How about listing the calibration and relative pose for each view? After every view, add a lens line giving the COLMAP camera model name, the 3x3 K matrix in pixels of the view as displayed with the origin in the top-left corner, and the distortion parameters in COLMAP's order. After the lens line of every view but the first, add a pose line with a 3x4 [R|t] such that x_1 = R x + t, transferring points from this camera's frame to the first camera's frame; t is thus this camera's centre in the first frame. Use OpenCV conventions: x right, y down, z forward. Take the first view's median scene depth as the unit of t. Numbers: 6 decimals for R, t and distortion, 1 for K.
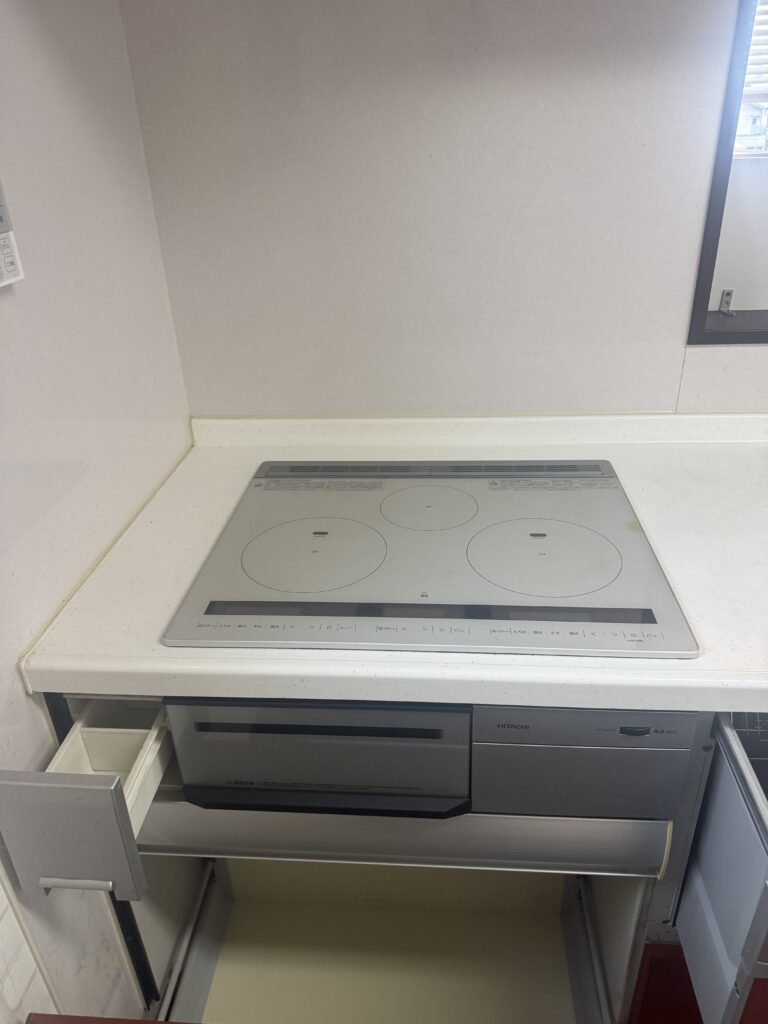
lens RADIAL K [[700.3, 0, 385.0], [0, 700.3, 503.8], [0, 0, 1]] dist [0.020904, -0.039097]
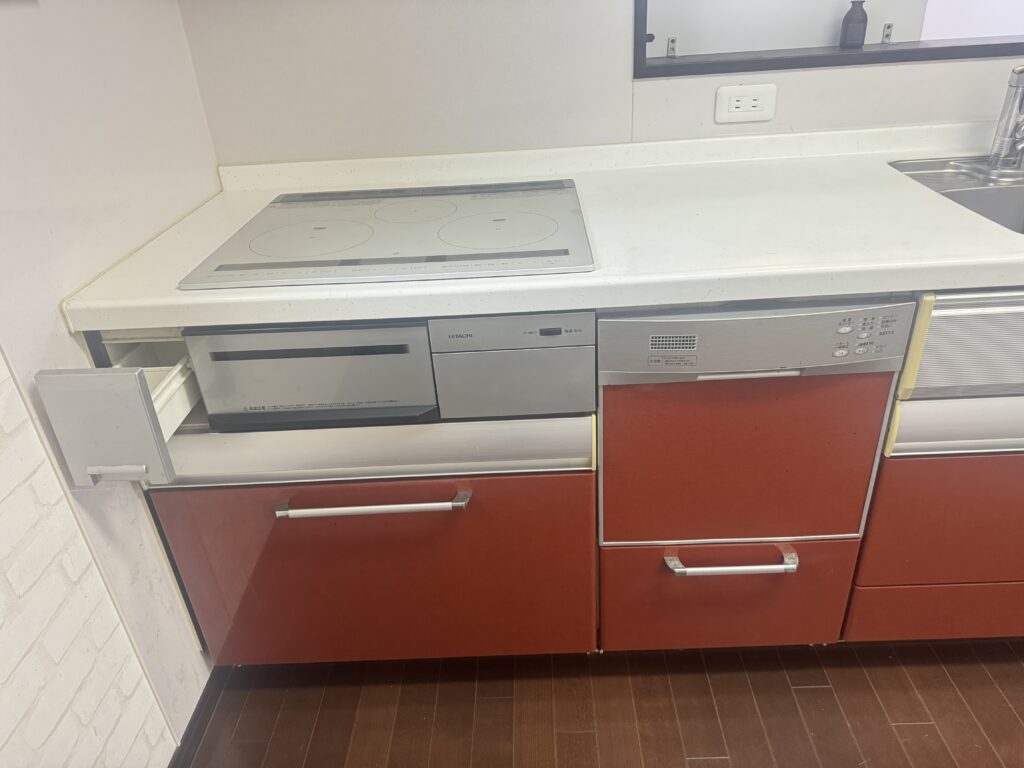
lens RADIAL K [[700.3, 0, 519.1], [0, 700.3, 390.5], [0, 0, 1]] dist [0.020904, -0.039097]
pose [[0.997104, -0.047949, 0.059033, 0.192849], [0.045855, 0.998287, 0.036326, 0.344166], [-0.060674, -0.033514, 0.997595, -0.273470]]
